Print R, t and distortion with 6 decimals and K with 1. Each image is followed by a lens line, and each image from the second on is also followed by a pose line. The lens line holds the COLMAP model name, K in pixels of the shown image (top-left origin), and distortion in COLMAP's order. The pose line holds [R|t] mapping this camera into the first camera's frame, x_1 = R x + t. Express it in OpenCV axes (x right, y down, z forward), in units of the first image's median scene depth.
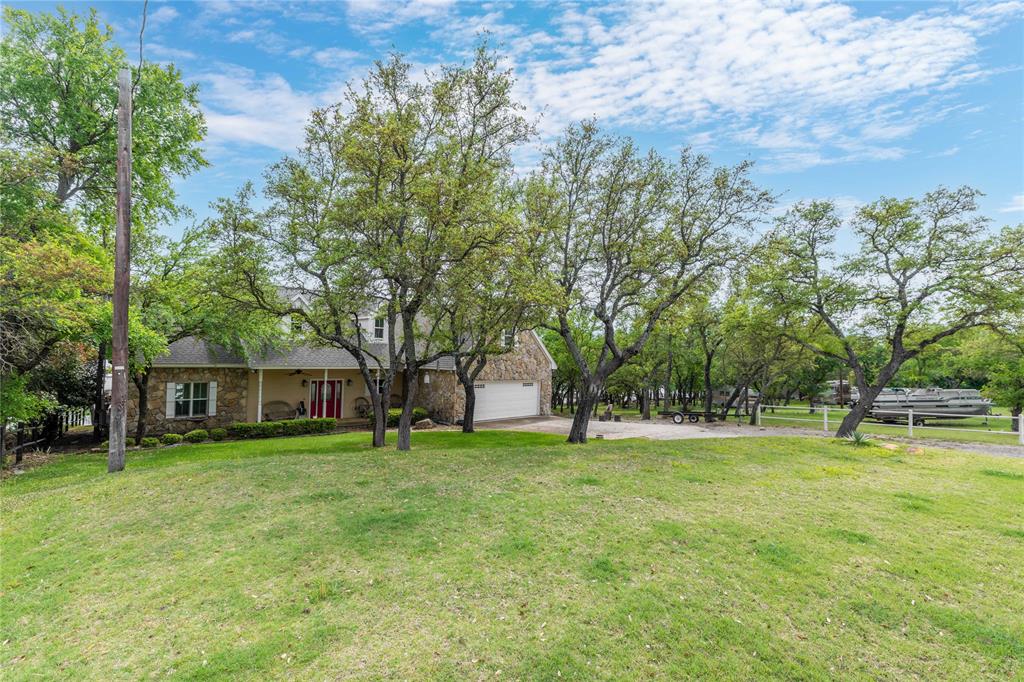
lens RADIAL K [[460.4, 0, 513.1], [0, 460.4, 341.3], [0, 0, 1]] dist [0.002544, 0.000371]
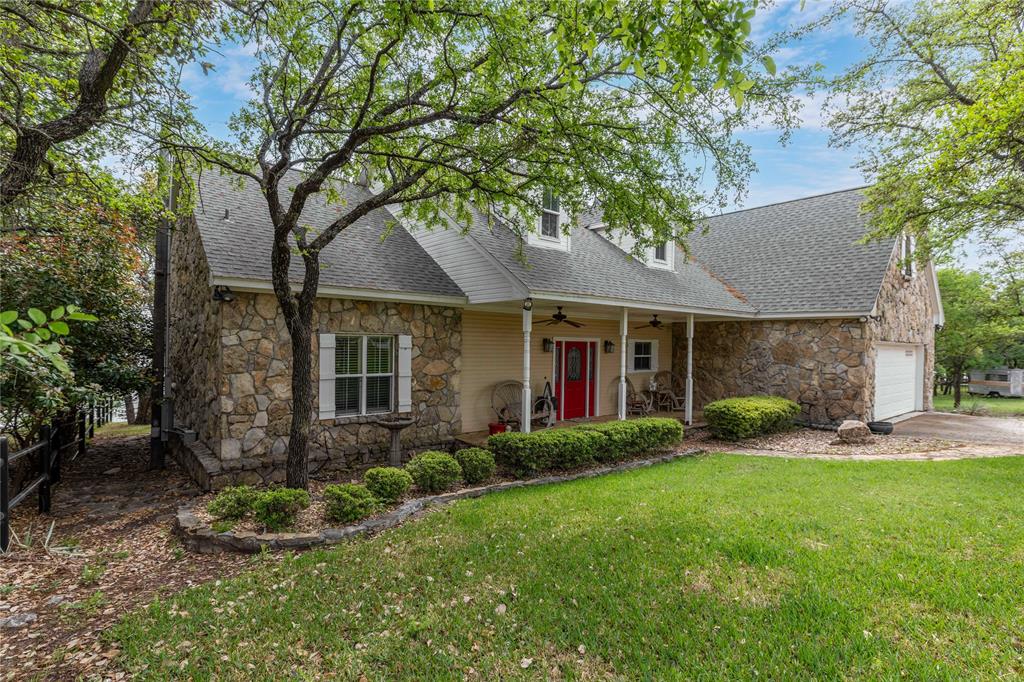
lens RADIAL K [[506.8, 0, 511.1], [0, 506.8, 342.0], [0, 0, 1]] dist [-0.001242, -0.000123]
pose [[0.997846, -0.005332, -0.065389, -0.520163], [0.007496, 0.999431, 0.032894, 0.079561], [0.065176, -0.033313, 0.997318, 0.528166]]
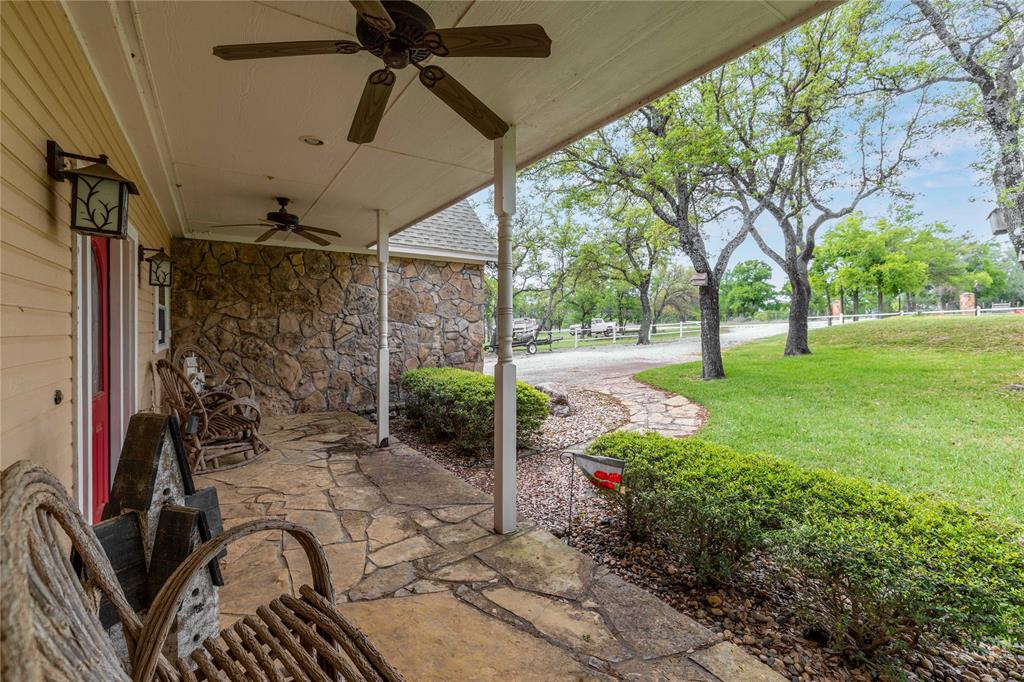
lens RADIAL K [[460.4, 0, 511.8], [0, 460.4, 334.0], [0, 0, 1]] dist [0.002544, 0.000371]
pose [[0.181575, -0.025652, 0.983042, -0.616309], [-0.022912, 0.999278, 0.030307, 0.142006], [-0.983110, -0.028027, 0.180856, 1.168462]]
